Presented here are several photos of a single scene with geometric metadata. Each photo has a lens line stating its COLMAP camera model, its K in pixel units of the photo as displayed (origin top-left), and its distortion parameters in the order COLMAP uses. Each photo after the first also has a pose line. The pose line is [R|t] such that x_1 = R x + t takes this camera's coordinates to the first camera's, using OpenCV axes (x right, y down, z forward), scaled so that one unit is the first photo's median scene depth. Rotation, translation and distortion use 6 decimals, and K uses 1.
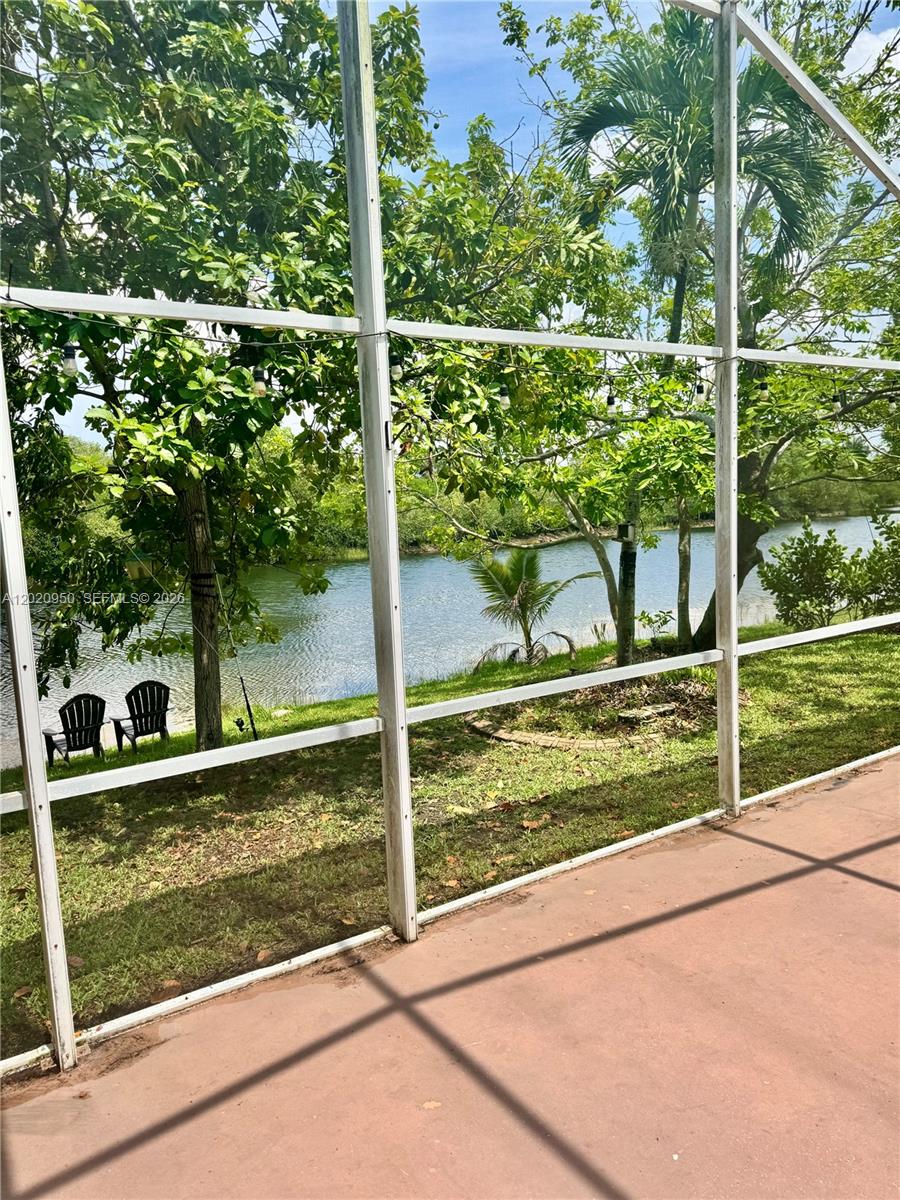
lens RADIAL K [[846.6, 0, 450.0], [0, 846.6, 600.0], [0, 0, 1]] dist [0.139379, -0.202133]
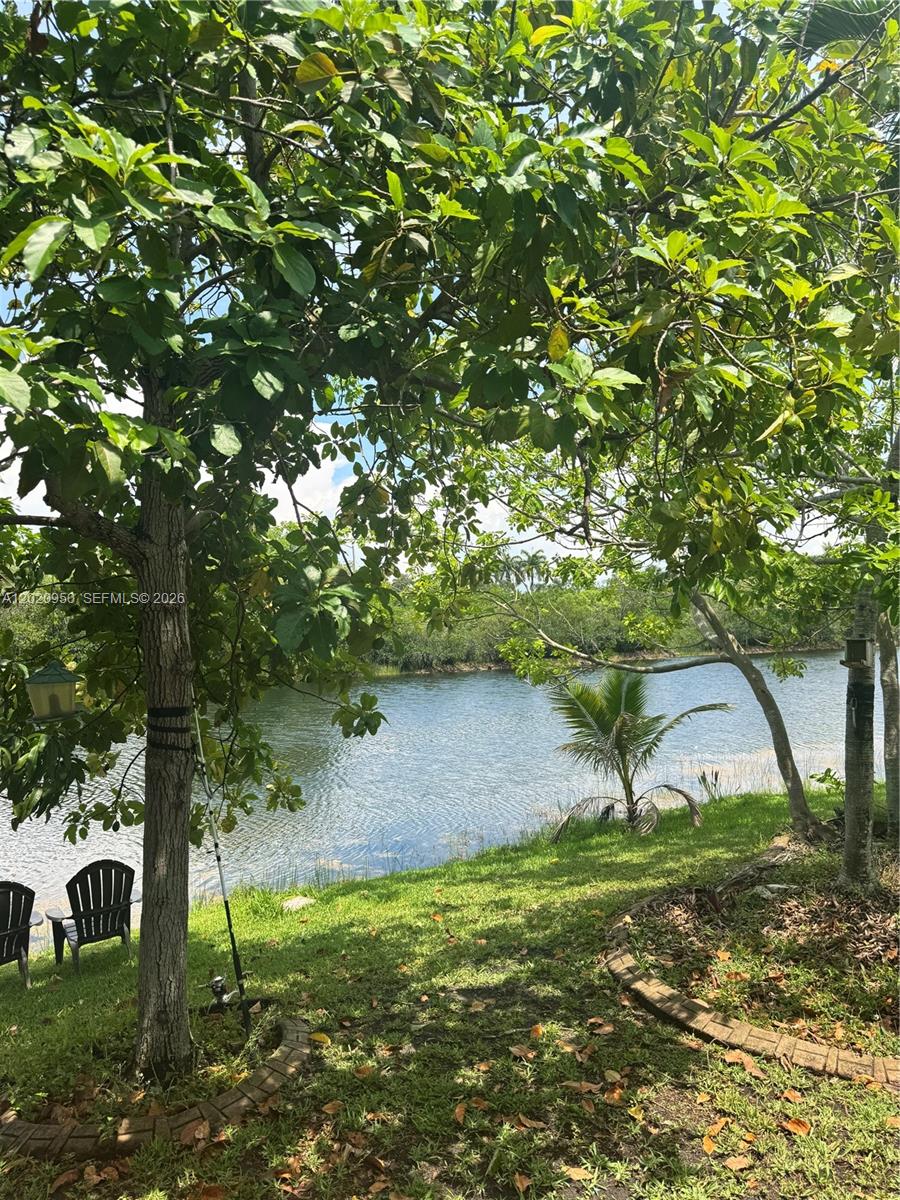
lens RADIAL K [[846.6, 0, 450.0], [0, 846.6, 600.0], [0, 0, 1]] dist [0.139379, -0.202133]
pose [[0.999158, 0.021632, -0.034849, -0.074250], [-0.026301, 0.989852, -0.139646, -0.021368], [0.031475, 0.140445, 0.989588, 0.366708]]
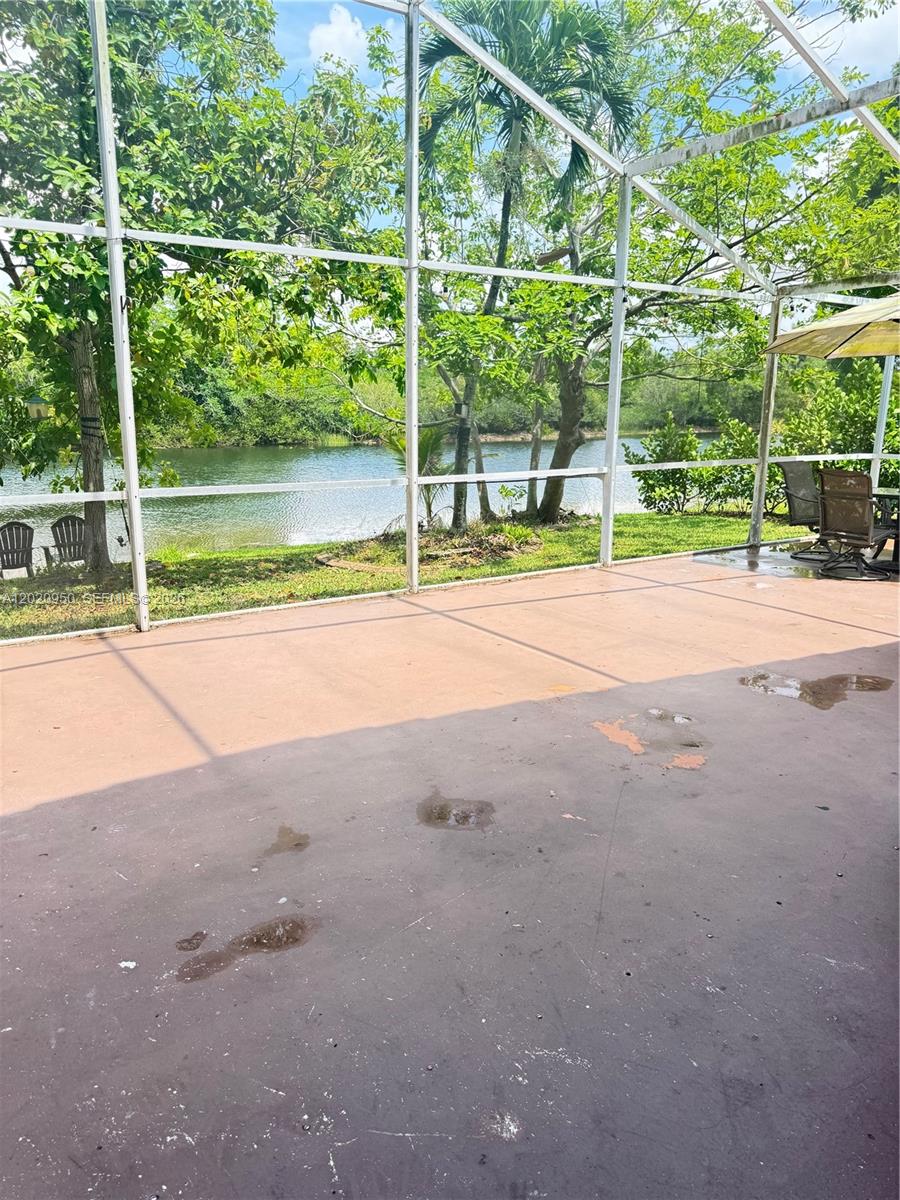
lens RADIAL K [[856.9, 0, 440.8], [0, 856.9, 582.6], [0, 0, 1]] dist [0.066278, -0.047725]
pose [[0.998390, 0.056344, -0.006531, 0.202089], [-0.055430, 0.993600, 0.098418, 0.045636], [0.012035, -0.097898, 0.995124, -0.231535]]
